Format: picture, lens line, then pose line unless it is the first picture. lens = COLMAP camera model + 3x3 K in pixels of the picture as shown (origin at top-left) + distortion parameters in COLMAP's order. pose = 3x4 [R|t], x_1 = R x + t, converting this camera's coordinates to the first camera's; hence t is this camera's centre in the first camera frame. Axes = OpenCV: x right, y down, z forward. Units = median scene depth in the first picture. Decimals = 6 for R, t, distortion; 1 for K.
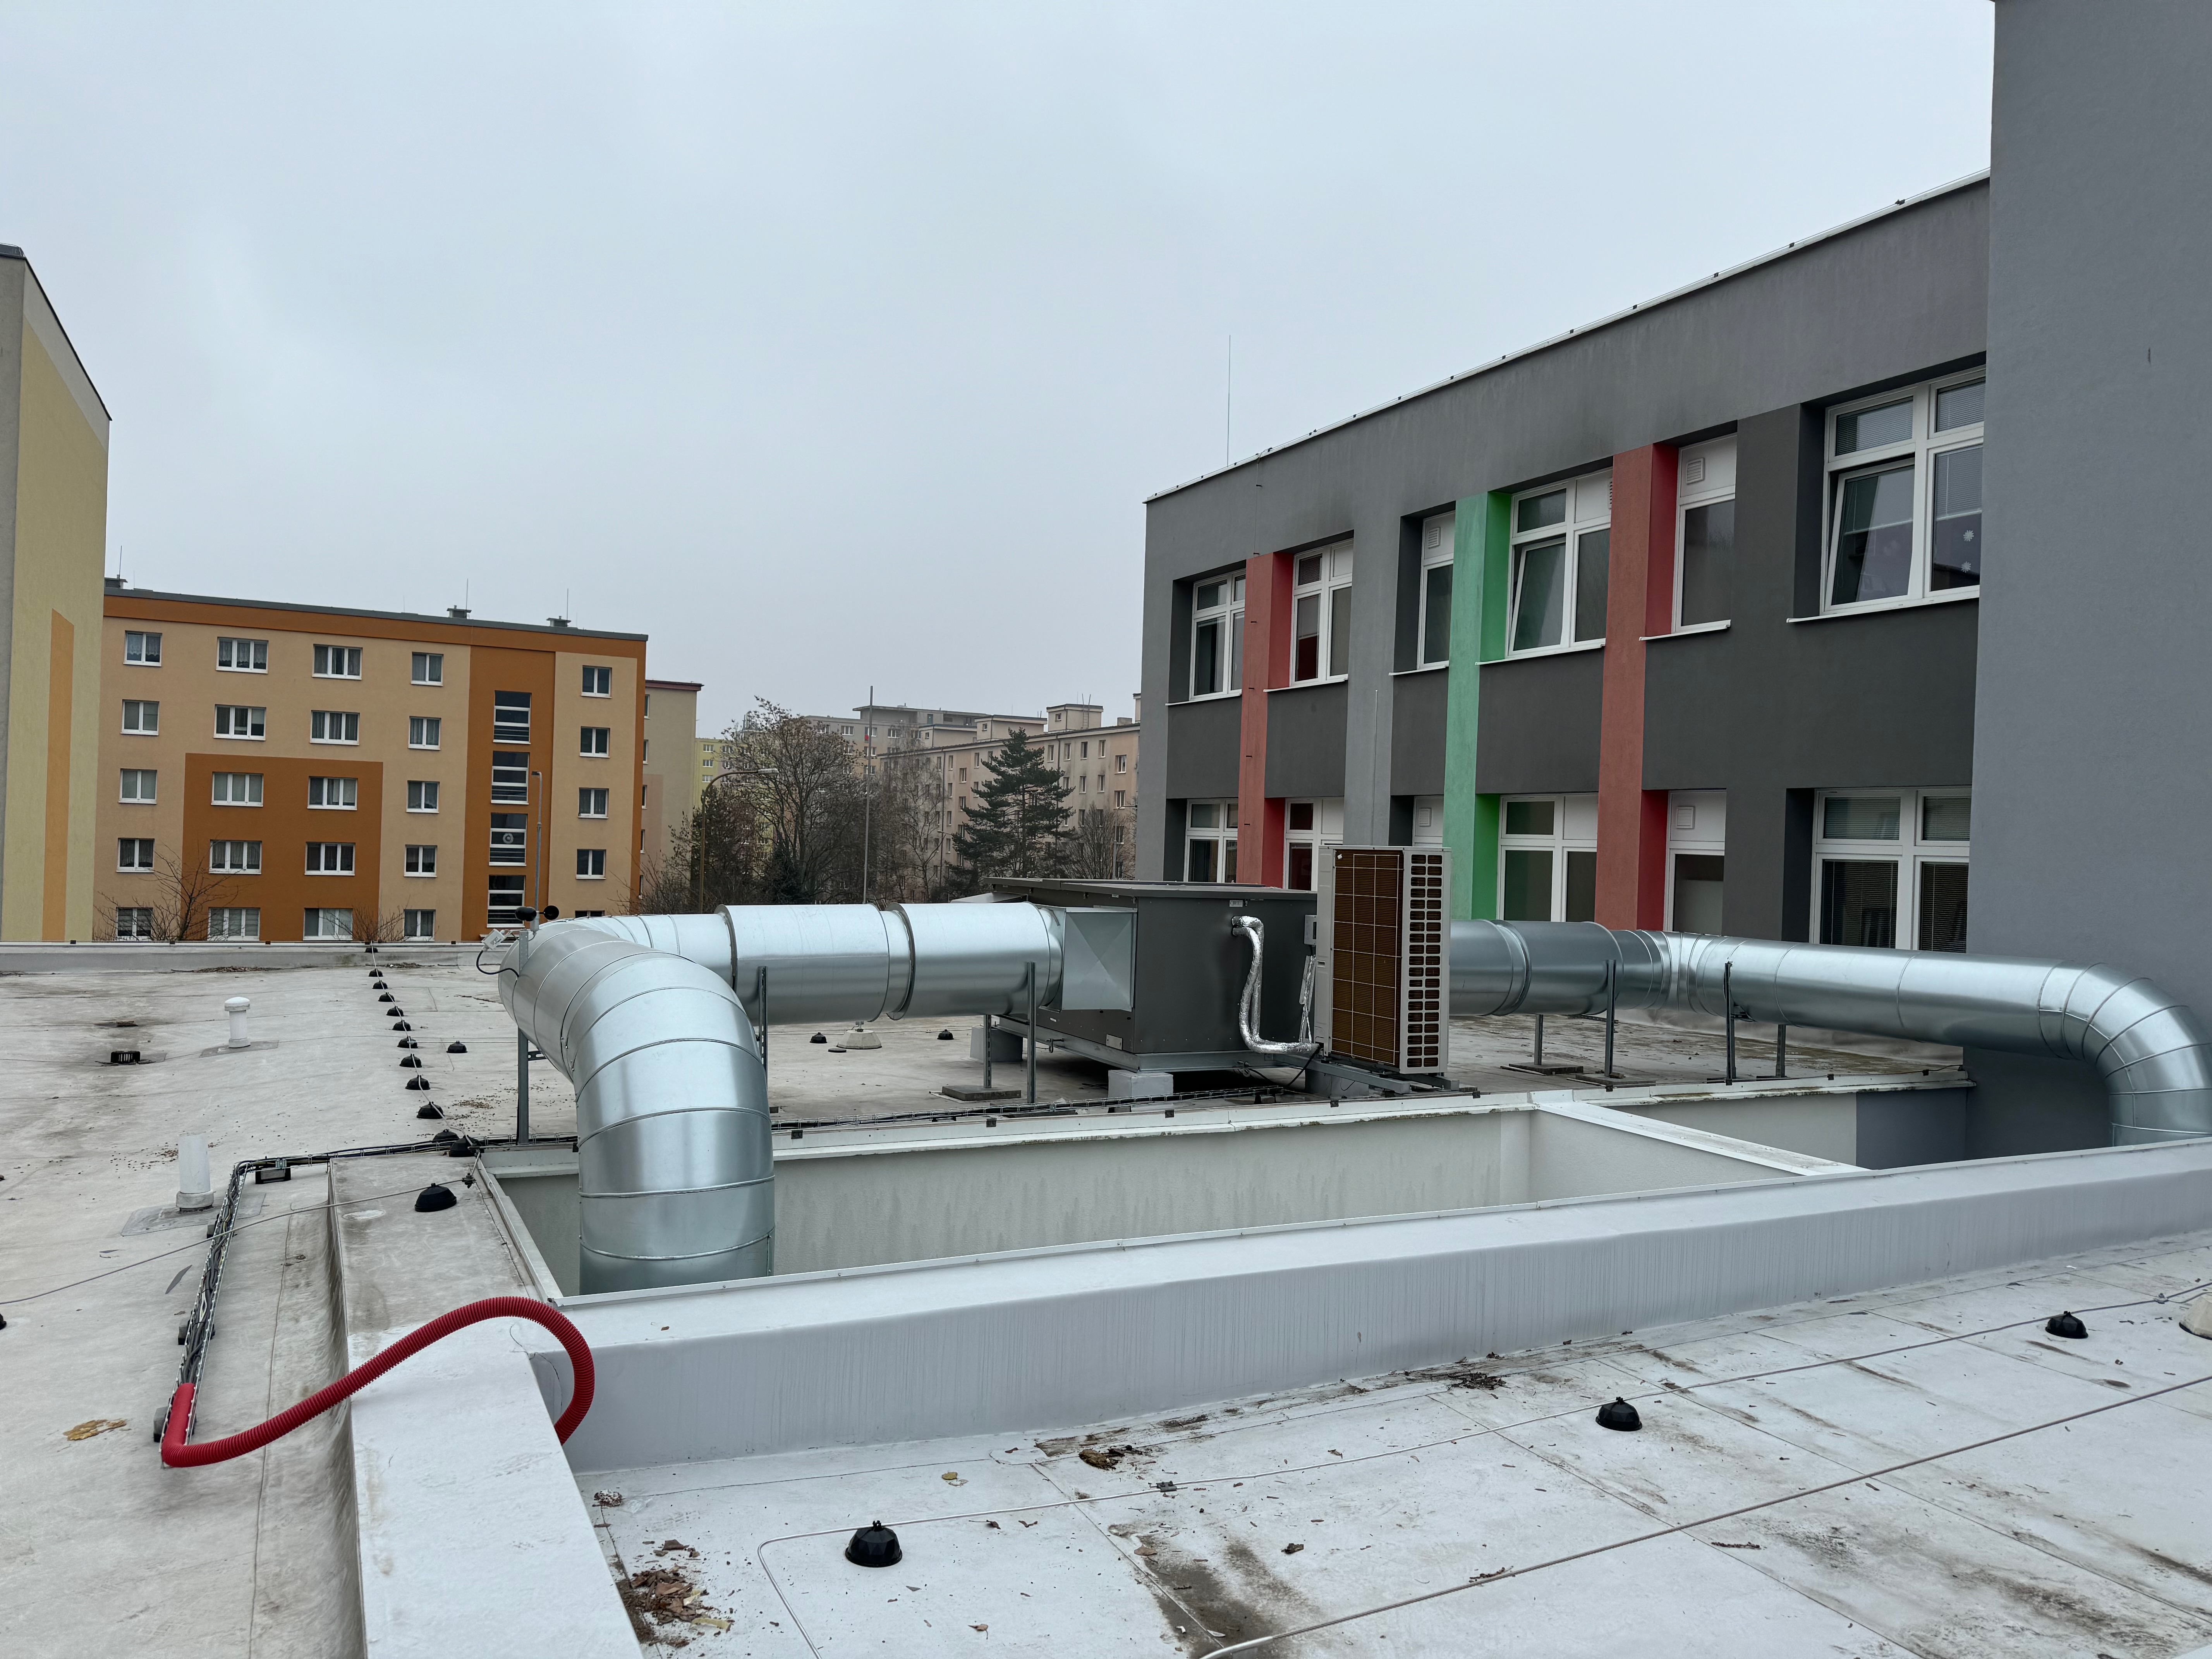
lens RADIAL K [[1572.0, 0, 1106.0], [0, 1572.0, 829.5], [0, 0, 1]] dist [-0.000082, -0.000305]
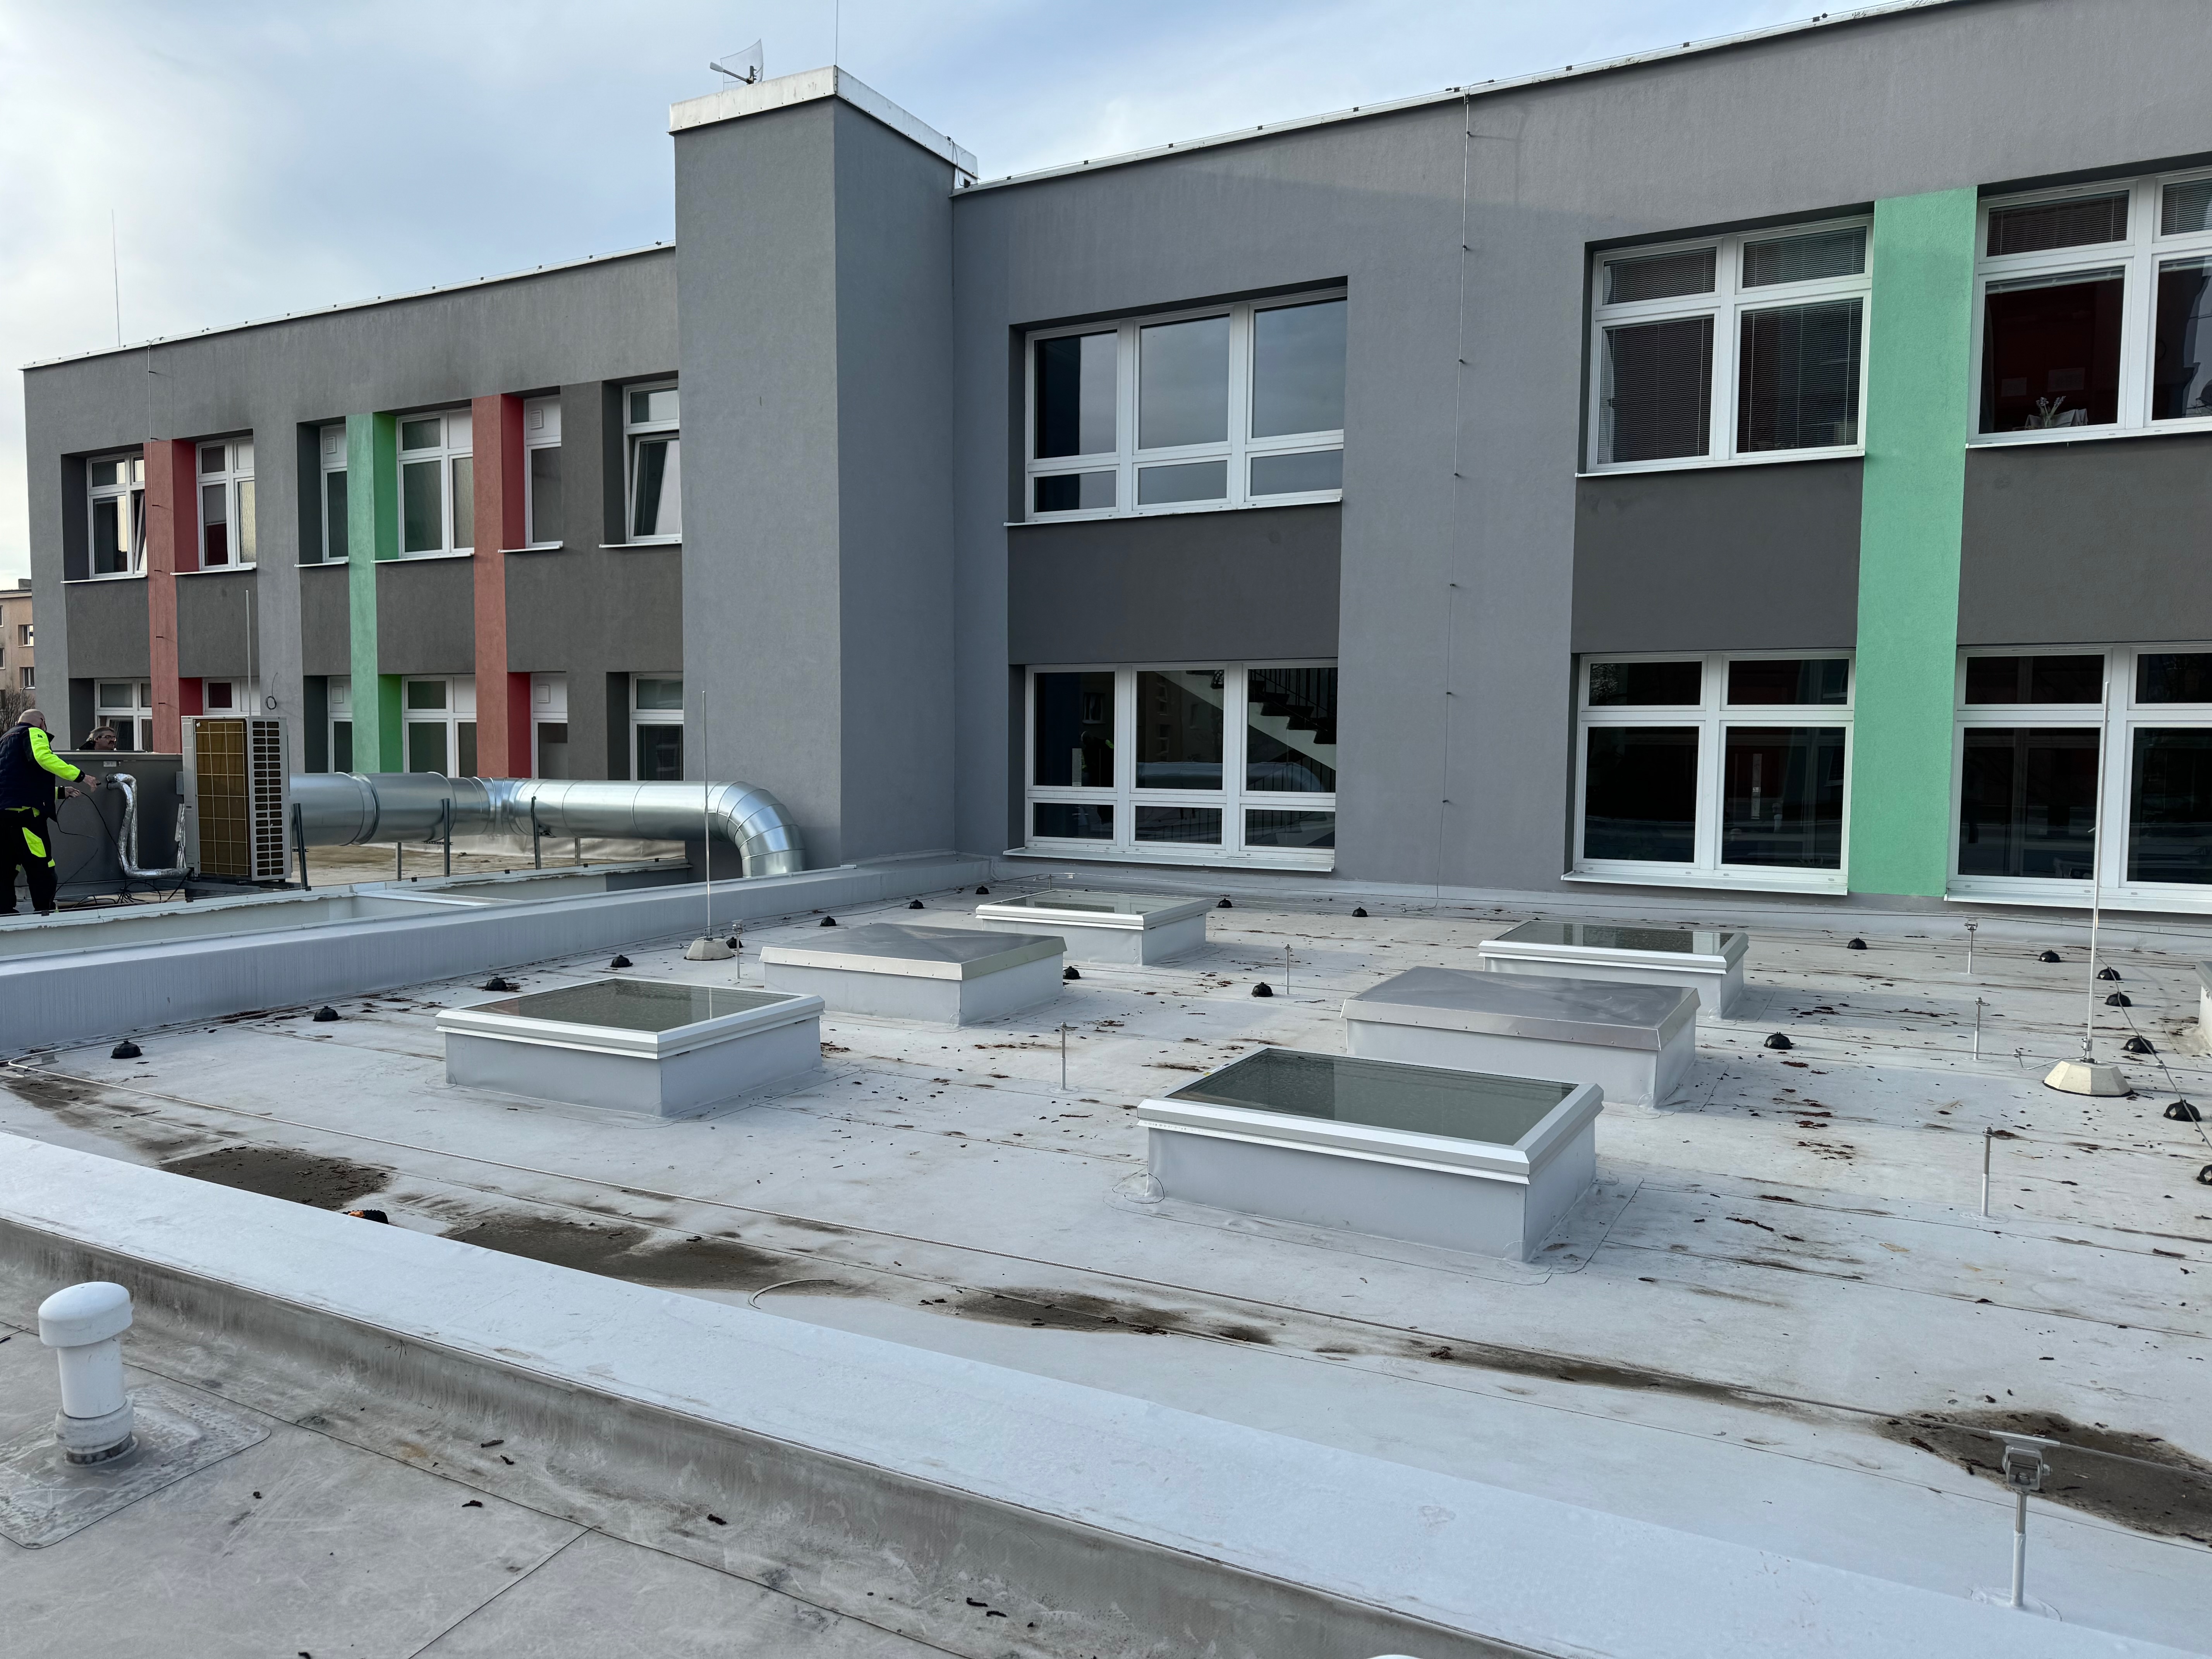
lens RADIAL K [[1575.9, 0, 1106.0], [0, 1575.9, 829.5], [0, 0, 1]] dist [0.038601, -0.044175]
pose [[0.823913, -0.055451, 0.563997, 0.011321], [0.011956, 0.996681, 0.080526, 0.003811], [-0.566591, -0.059603, 0.821841, -0.298947]]
